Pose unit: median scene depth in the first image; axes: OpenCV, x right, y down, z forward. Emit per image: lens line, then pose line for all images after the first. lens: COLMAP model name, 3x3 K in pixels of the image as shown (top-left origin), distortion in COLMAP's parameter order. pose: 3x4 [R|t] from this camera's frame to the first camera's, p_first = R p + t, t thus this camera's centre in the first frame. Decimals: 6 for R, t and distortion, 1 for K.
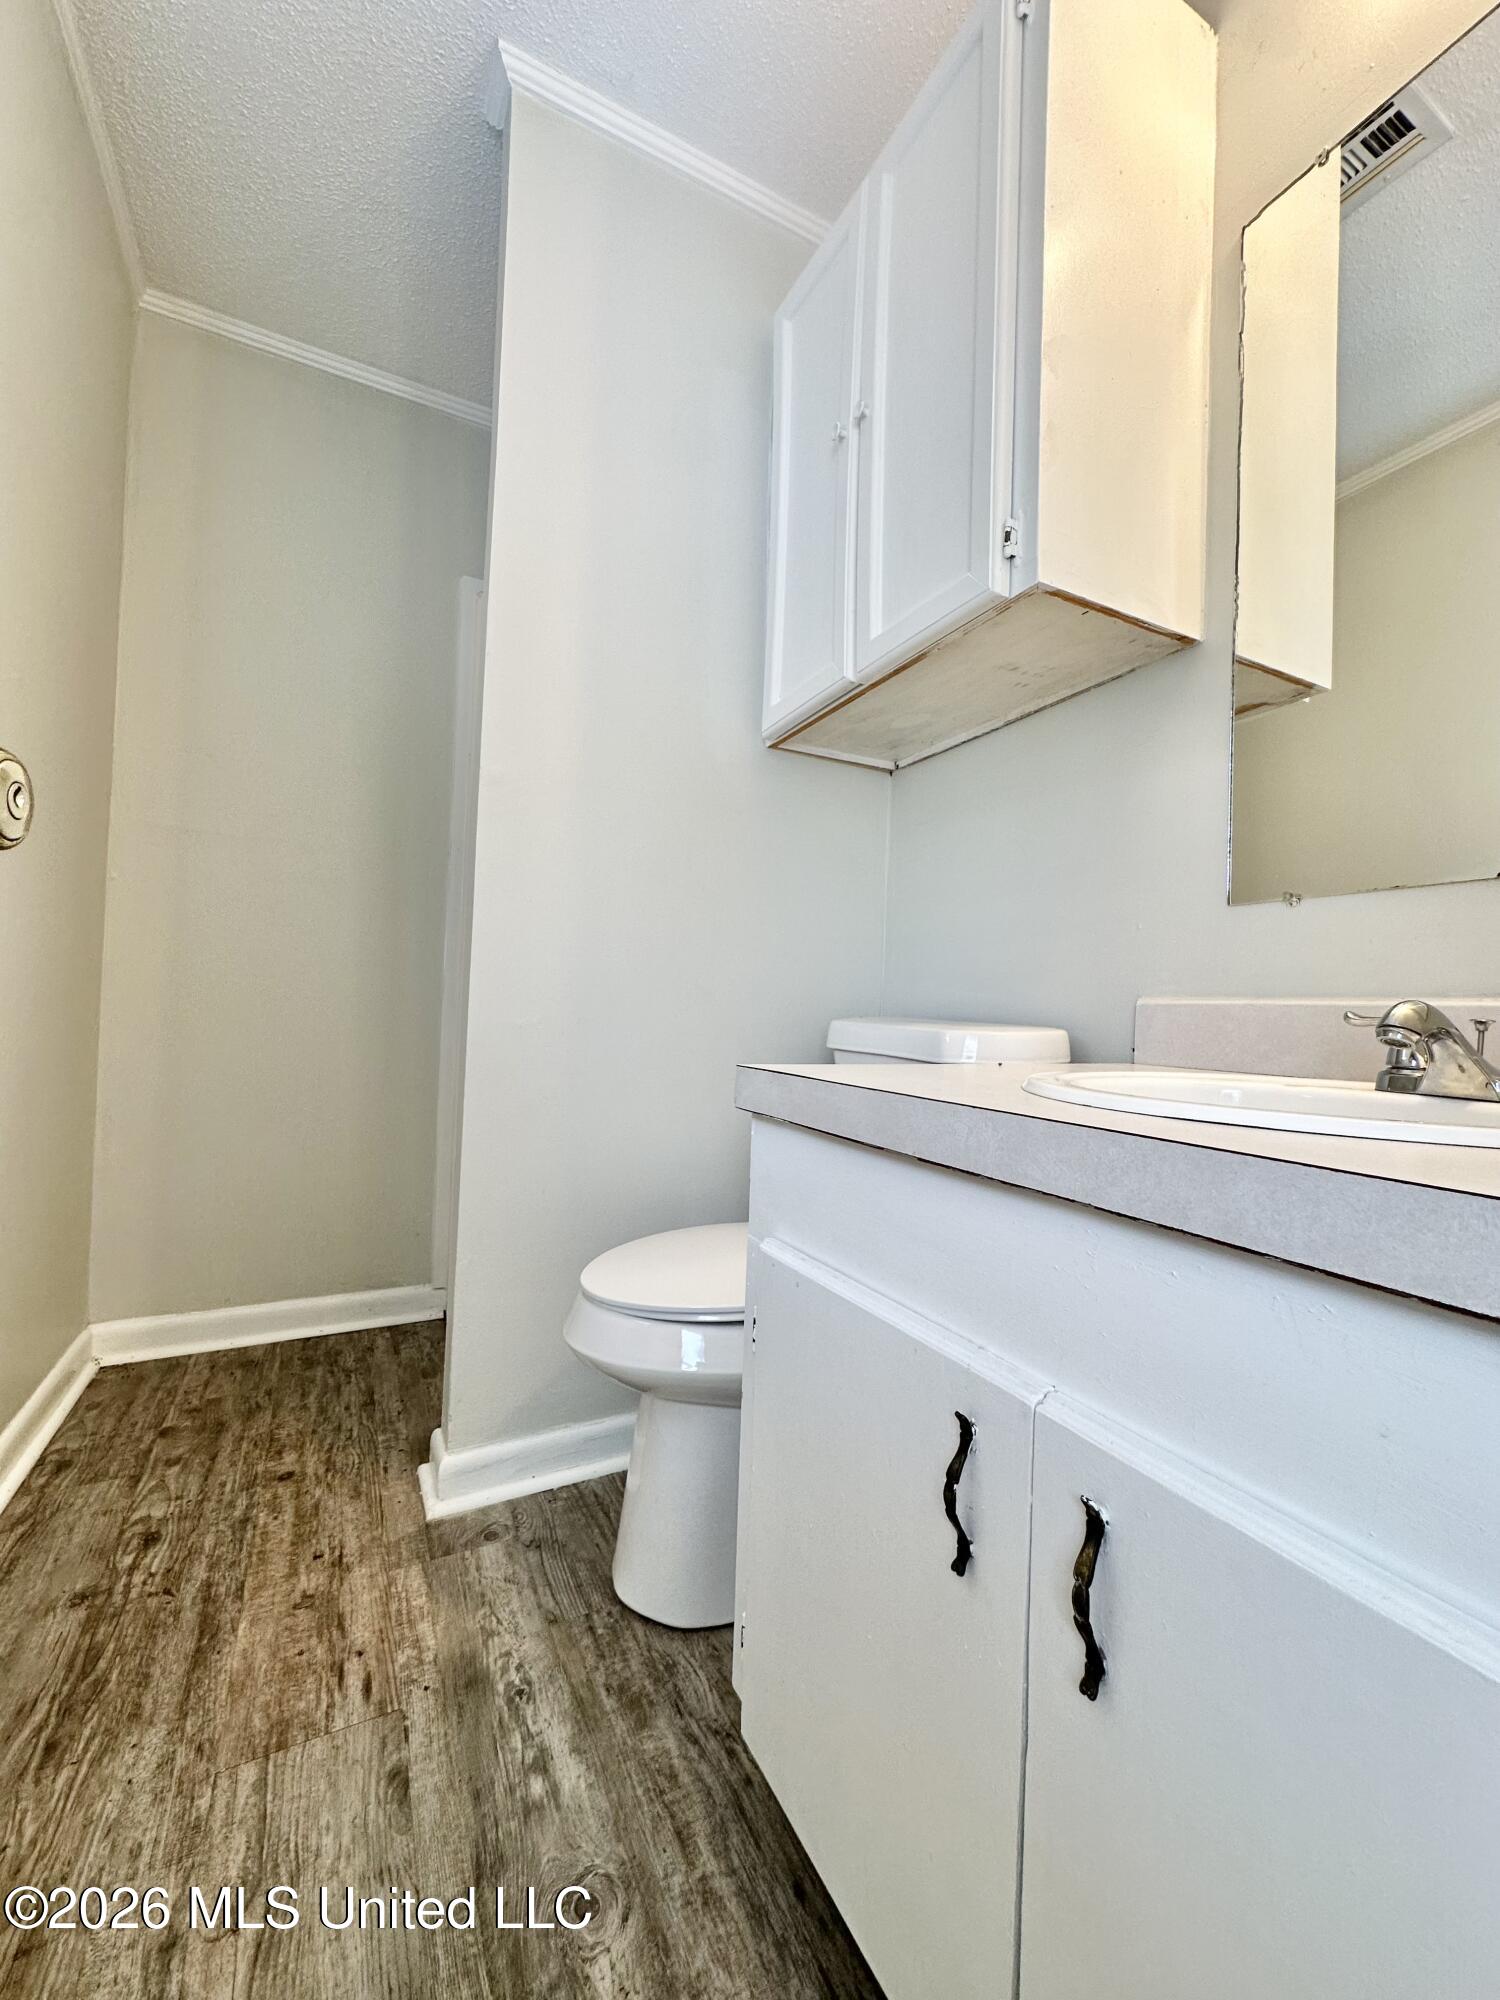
lens RADIAL K [[806.2, 0, 749.1], [0, 806.2, 992.9], [0, 0, 1]] dist [-0.003844, 0.001299]
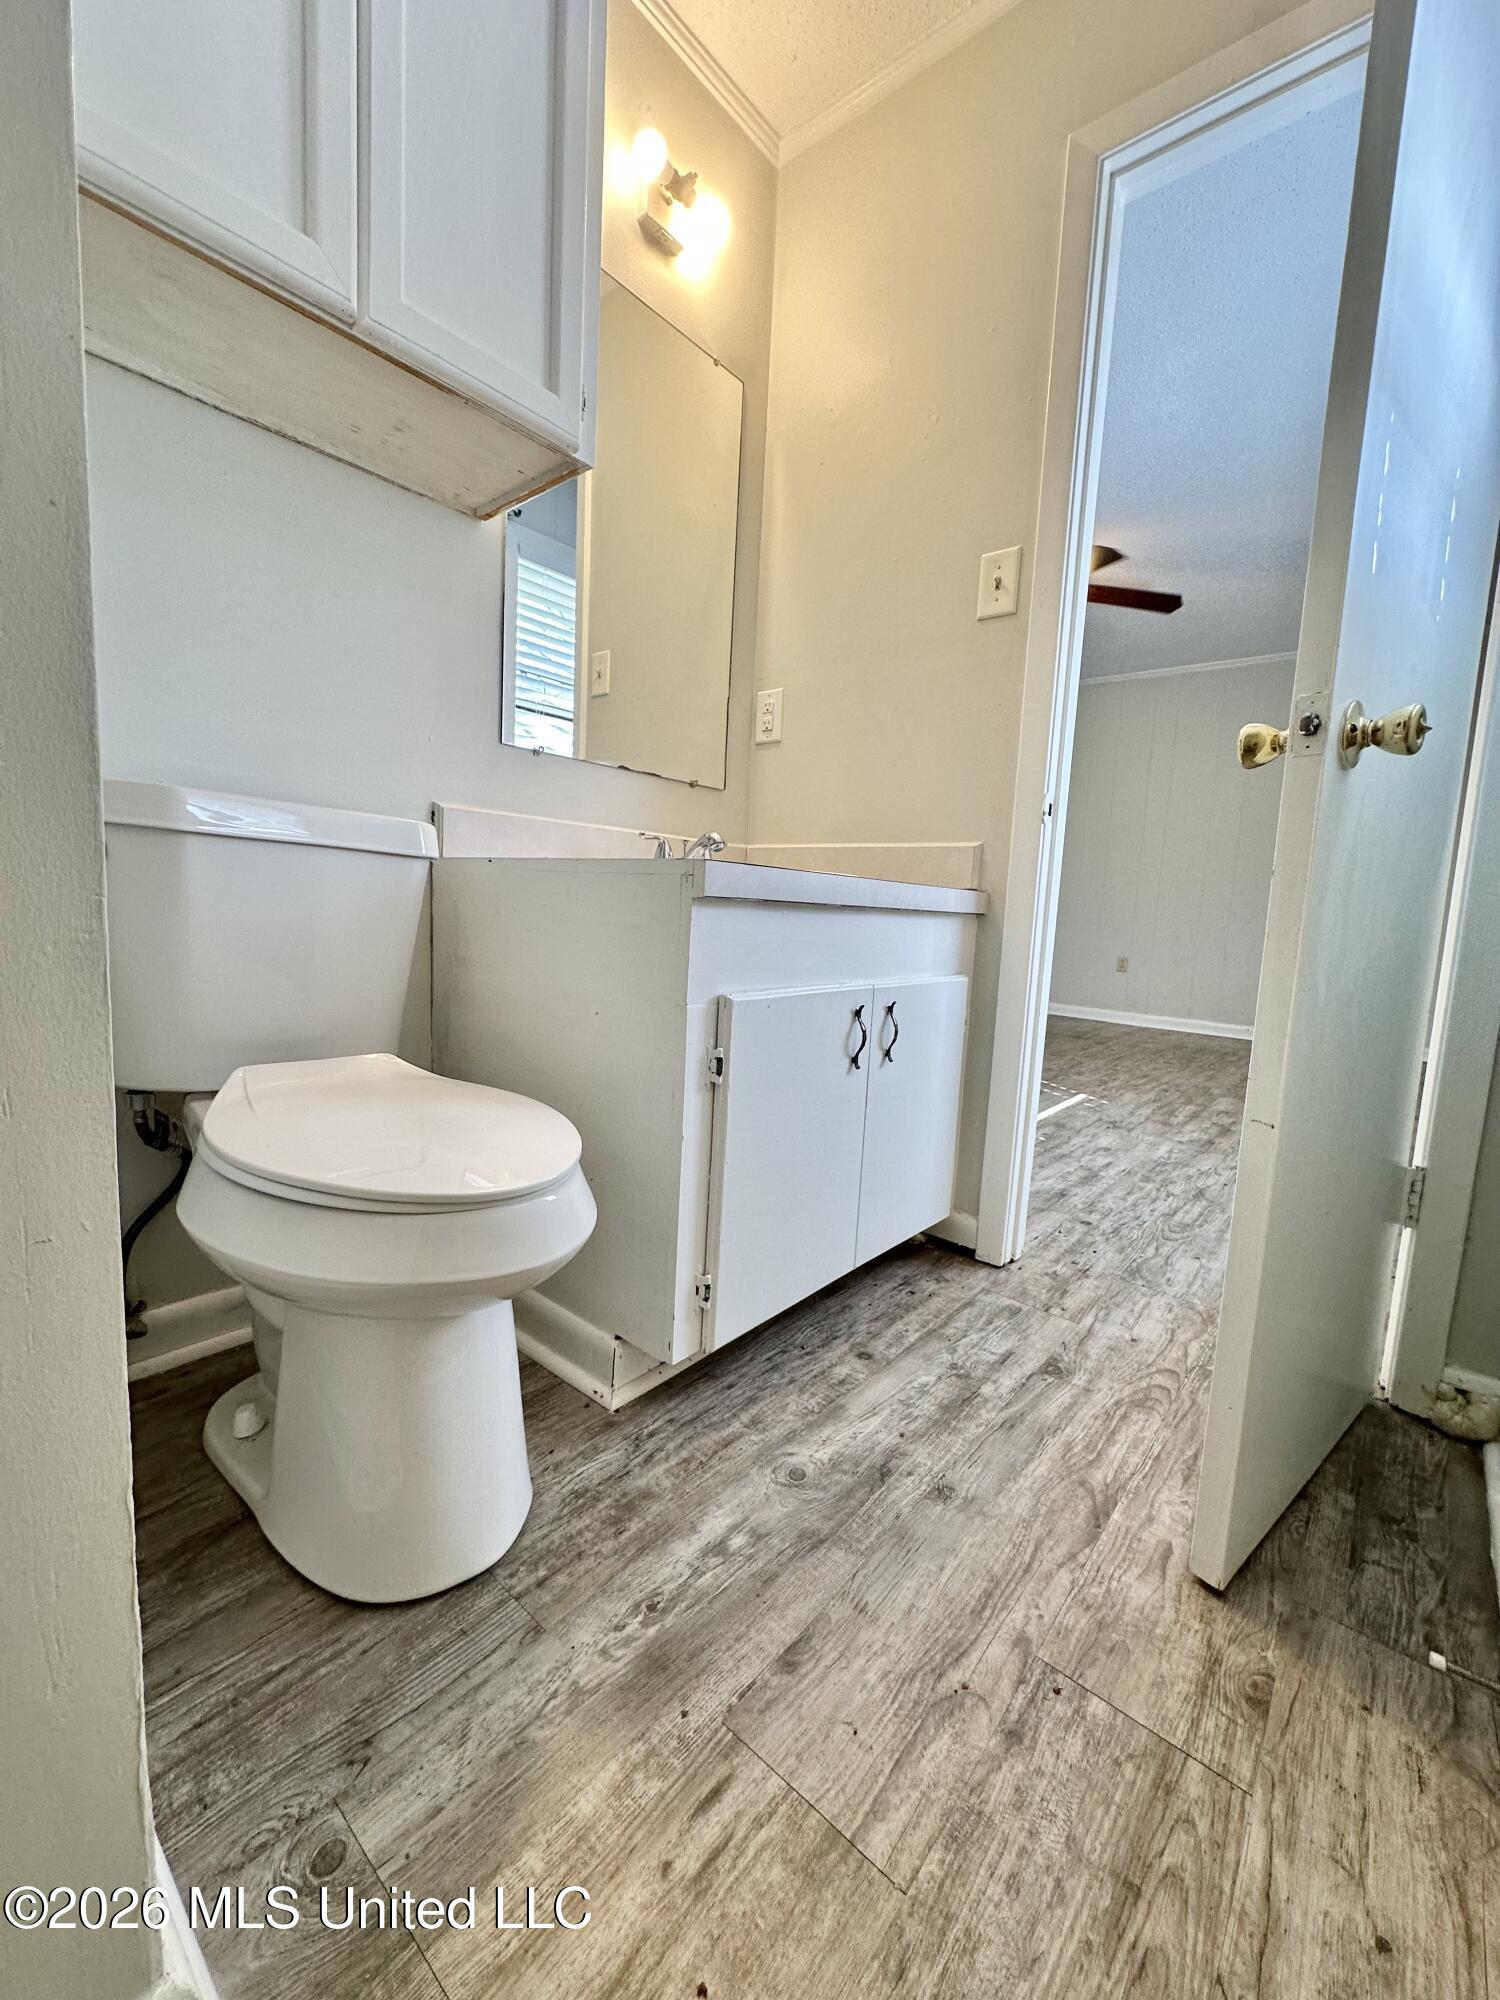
lens RADIAL K [[806.2, 0, 745.9], [0, 806.2, 997.7], [0, 0, 1]] dist [-0.003844, 0.001299]
pose [[-0.385732, -0.156227, 0.909288, -1.027669], [-0.086460, 0.987343, 0.132961, 0.116759], [-0.918551, -0.027330, -0.394357, 1.303156]]
